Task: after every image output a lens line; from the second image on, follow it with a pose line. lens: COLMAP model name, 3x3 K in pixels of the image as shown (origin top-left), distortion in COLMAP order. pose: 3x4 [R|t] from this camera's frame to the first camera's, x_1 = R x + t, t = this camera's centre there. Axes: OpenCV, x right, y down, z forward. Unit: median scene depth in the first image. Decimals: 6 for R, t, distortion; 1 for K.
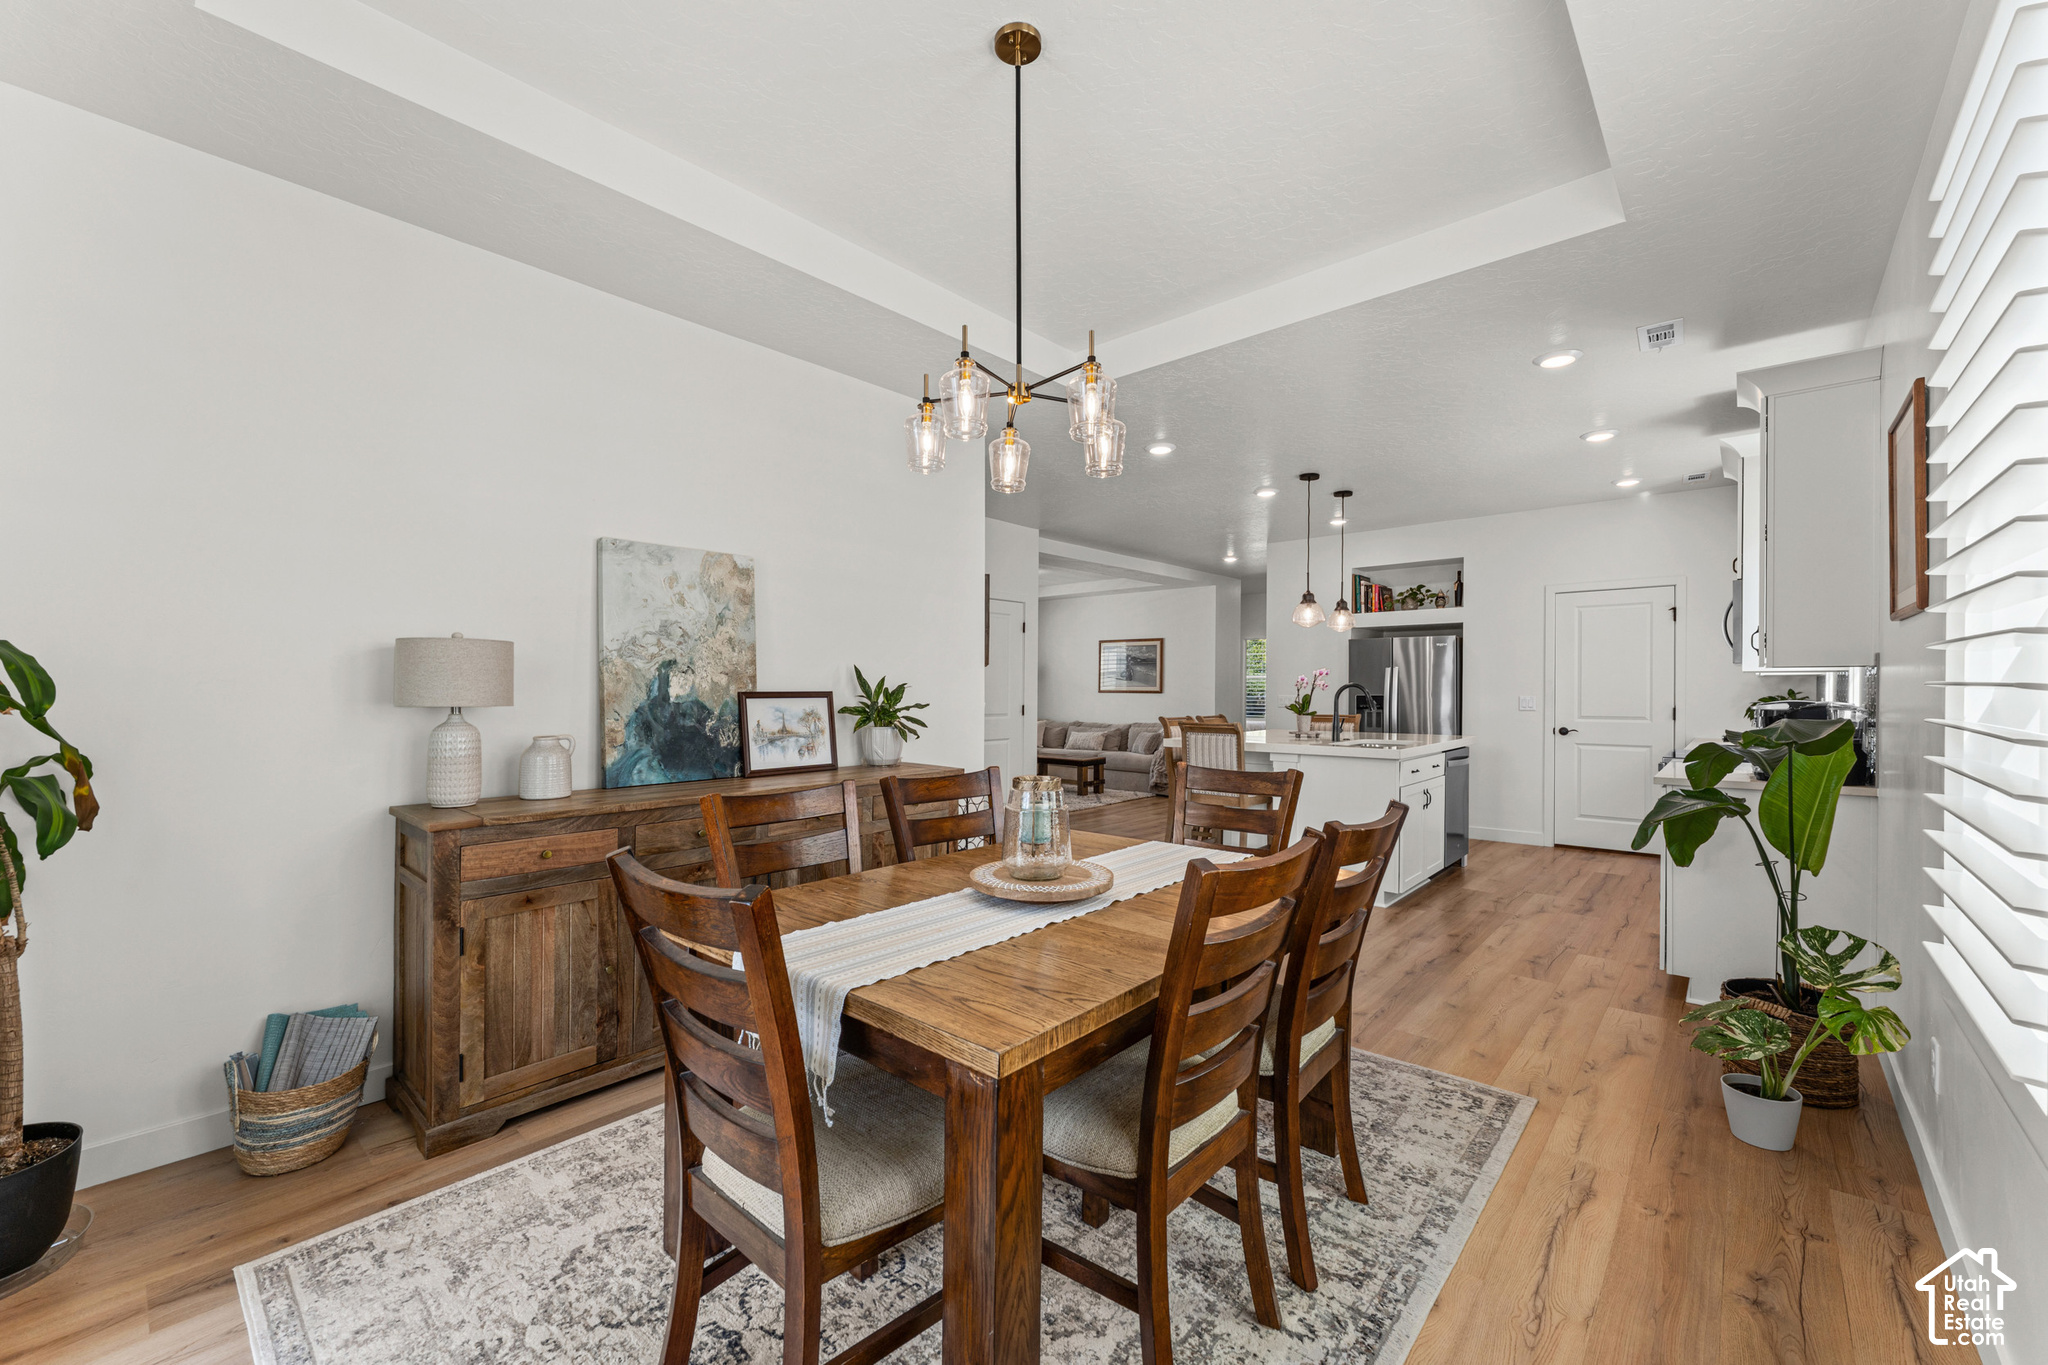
lens RADIAL K [[820.0, 0, 1012.7], [0, 820.0, 695.4], [0, 0, 1]] dist [-0.000379, -0.001696]
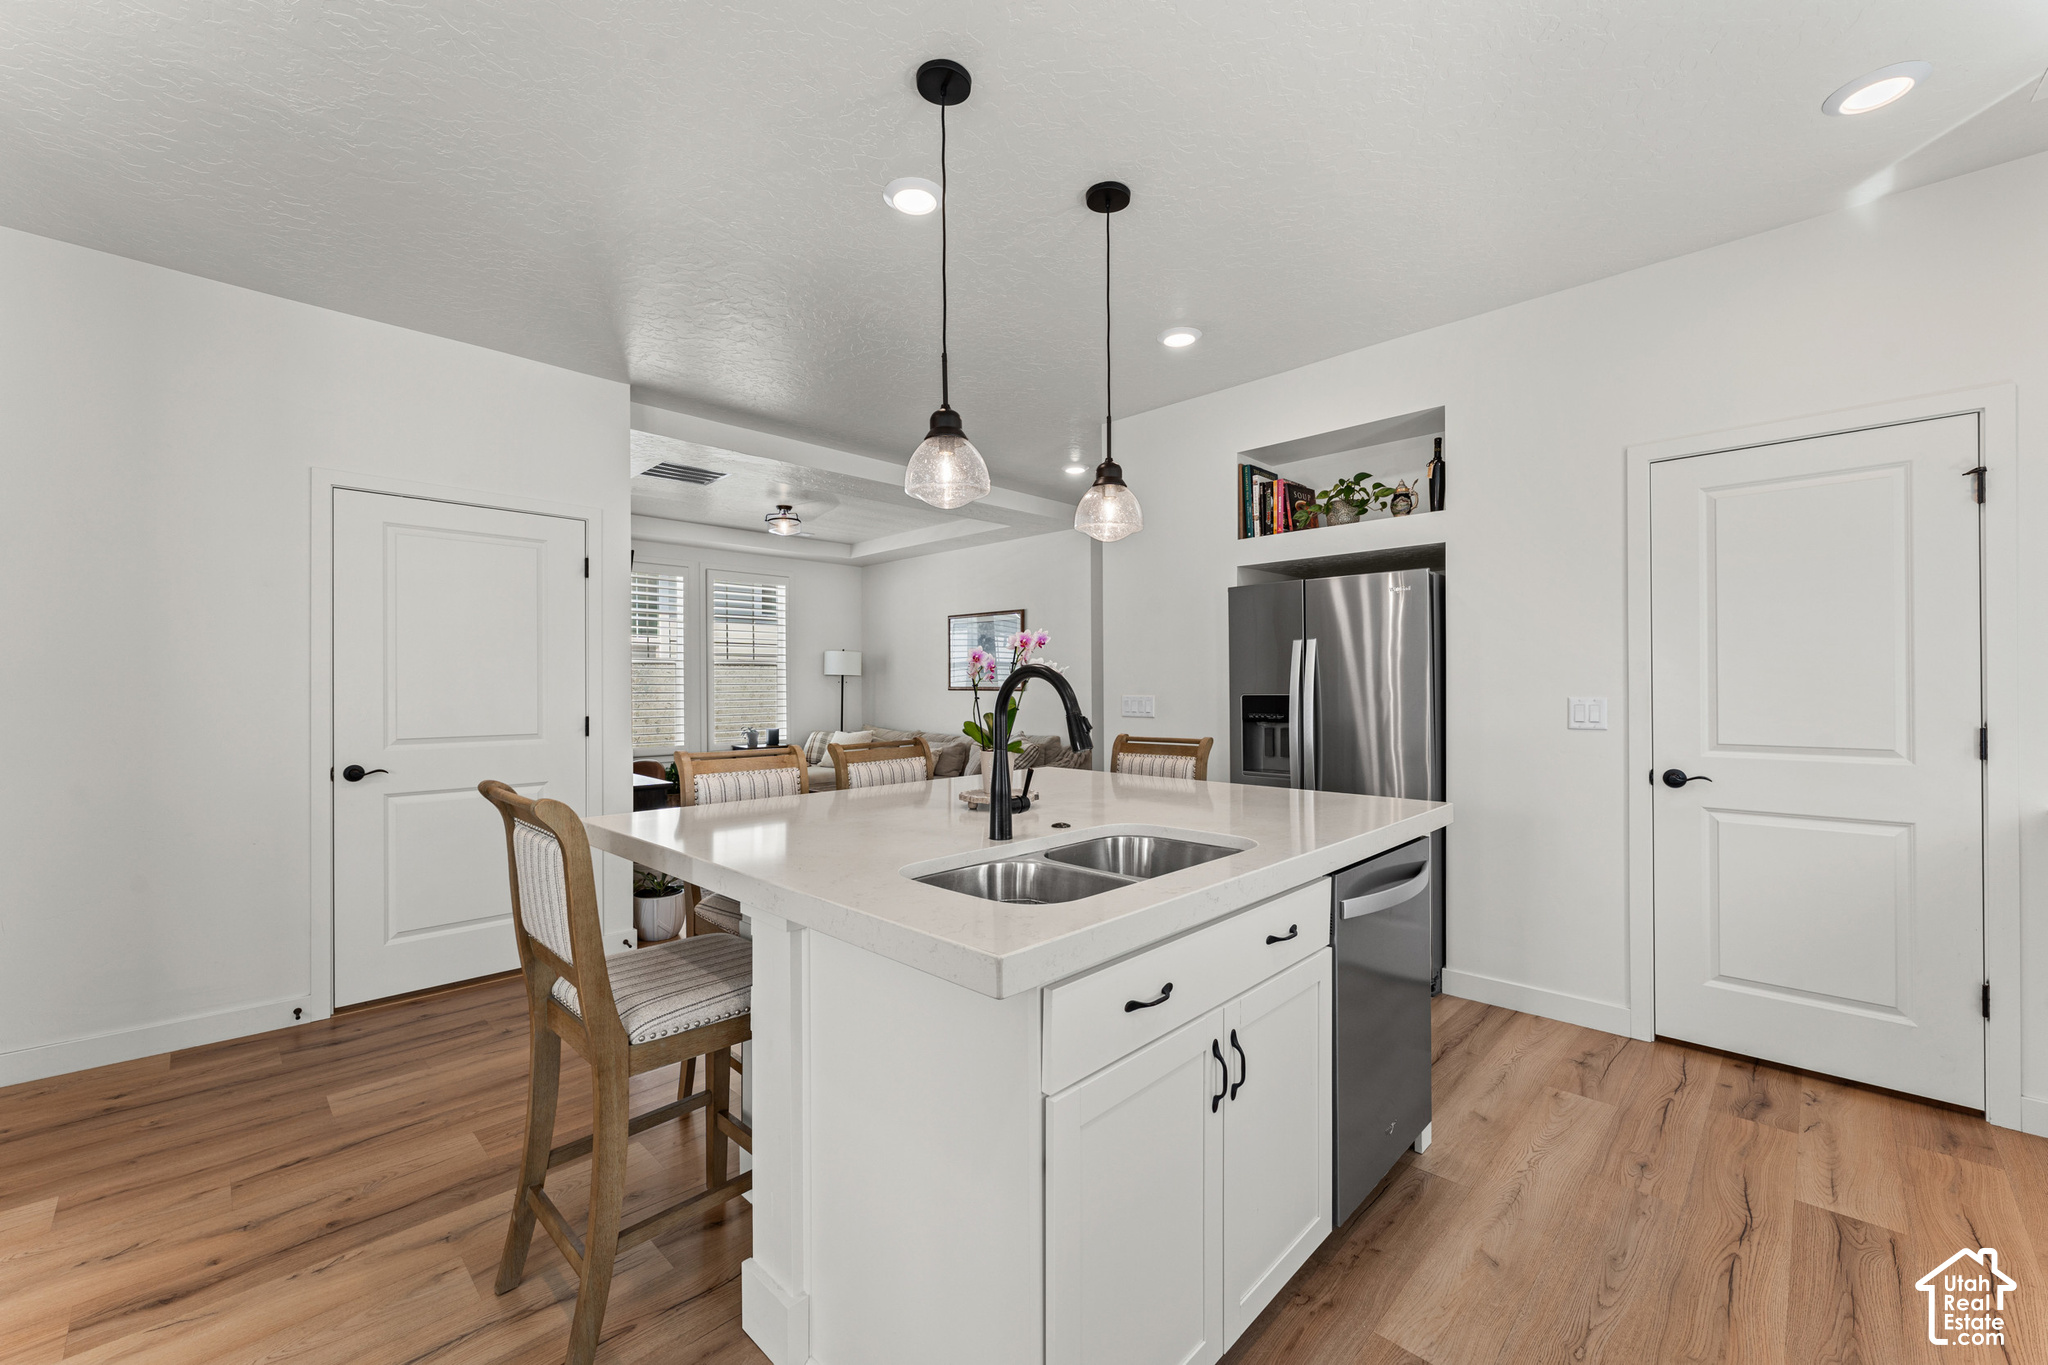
lens RADIAL K [[820.0, 0, 1018.1], [0, 820.0, 676.1], [0, 0, 1]] dist [-0.000379, -0.001696]
pose [[0.998904, -0.006502, -0.046359, 0.323001], [0.005581, 0.999785, -0.019970, -0.002886], [0.046479, 0.019690, 0.998725, 0.513744]]
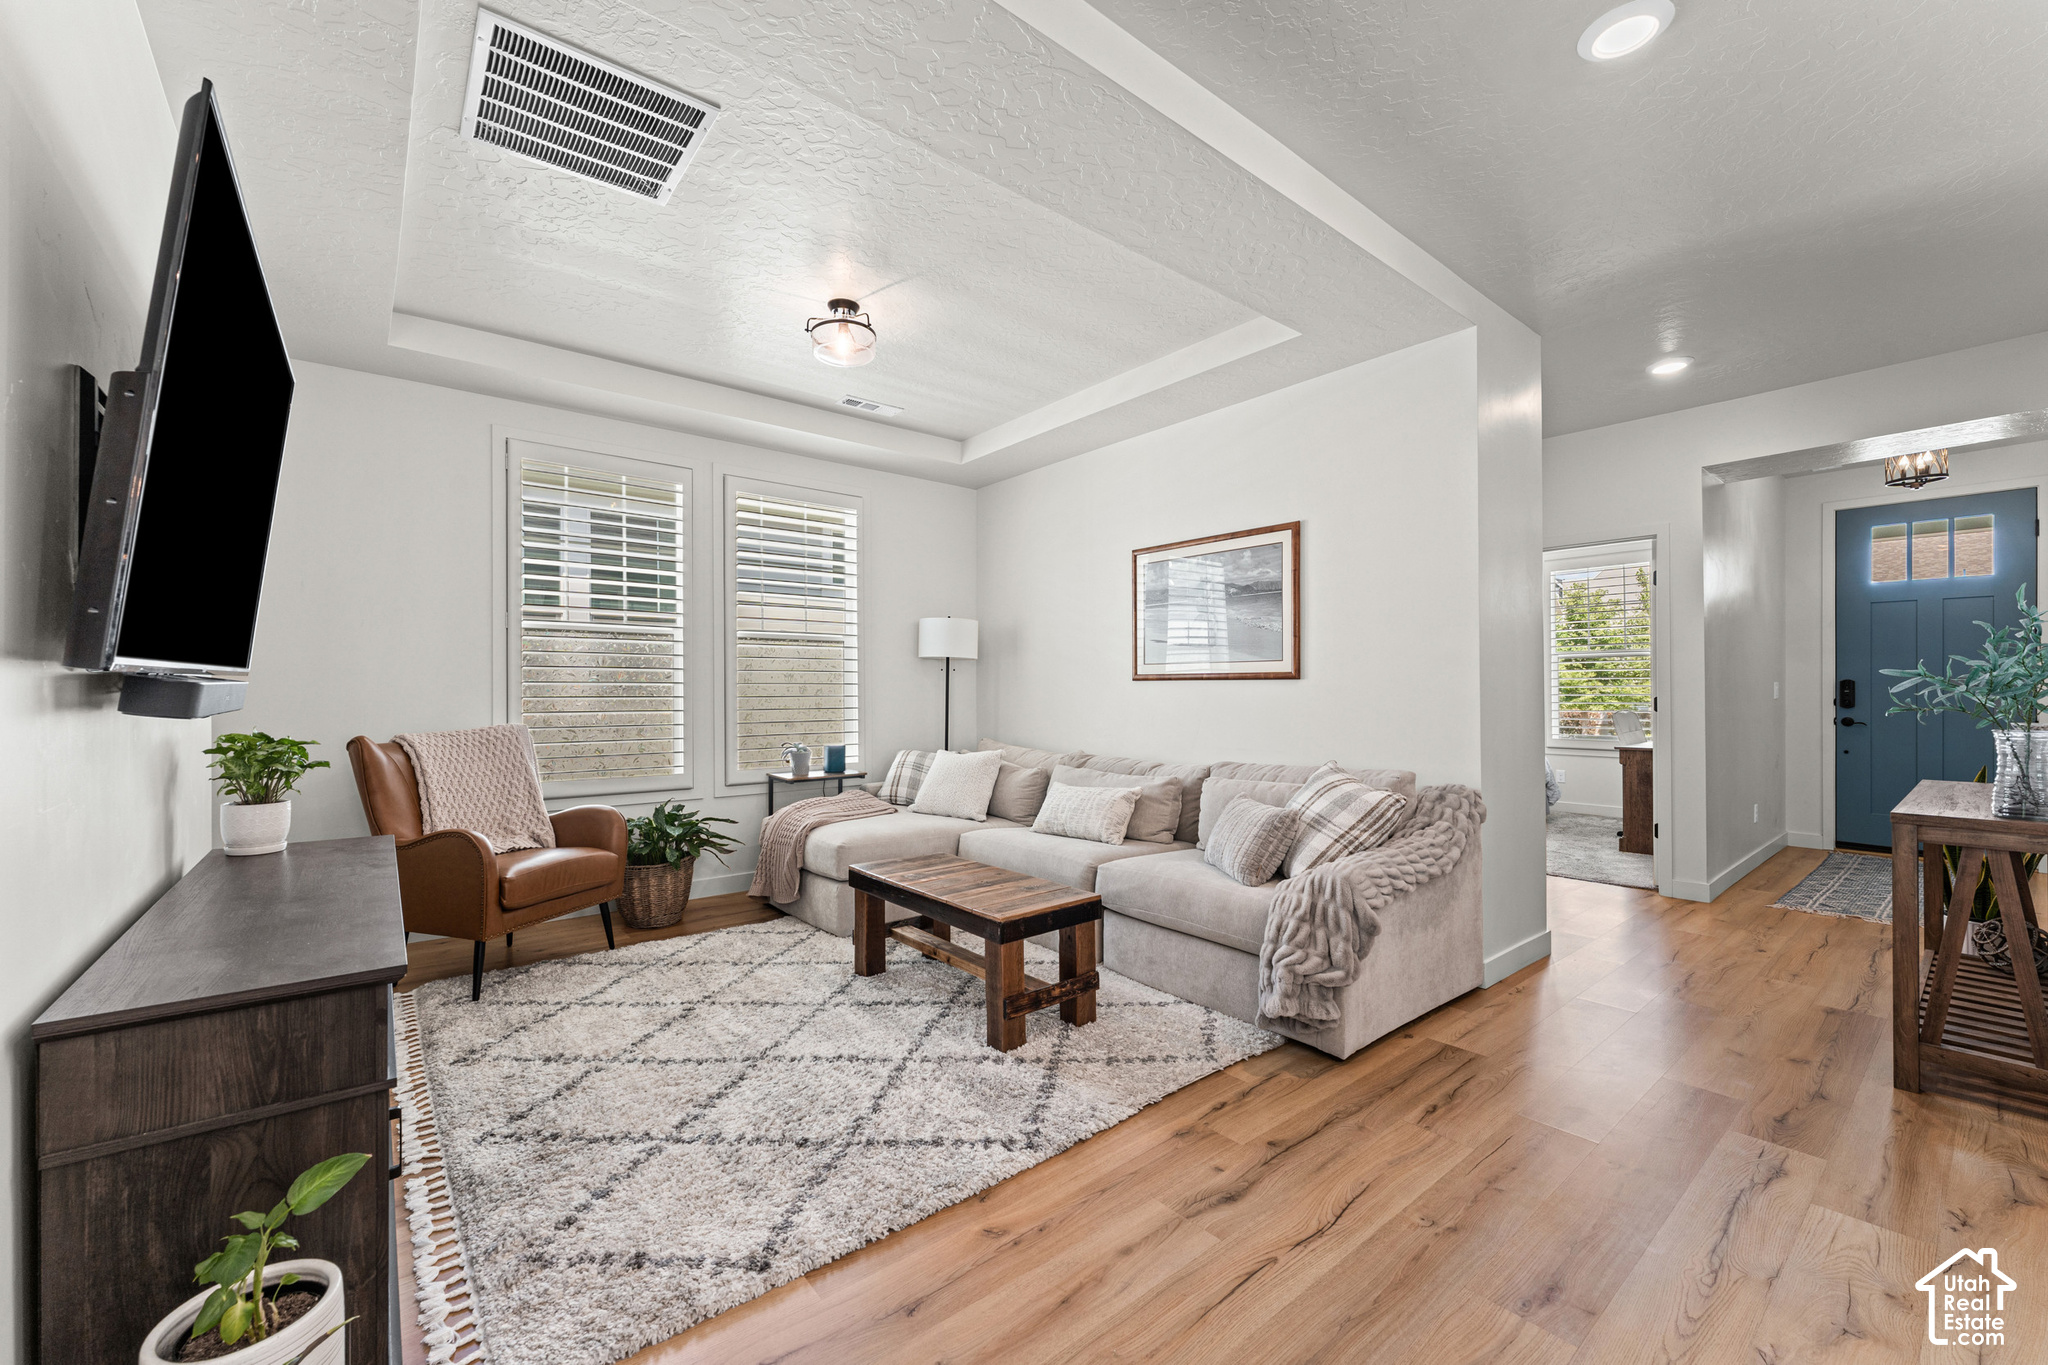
lens RADIAL K [[820.0, 0, 1019.5], [0, 820.0, 683.7], [0, 0, 1]] dist [-0.000379, -0.001696]
pose [[0.989043, -0.005782, -0.147517, 0.179331], [0.002916, 0.999803, -0.019637, 0.008503], [0.147601, 0.018992, 0.988865, 0.993014]]
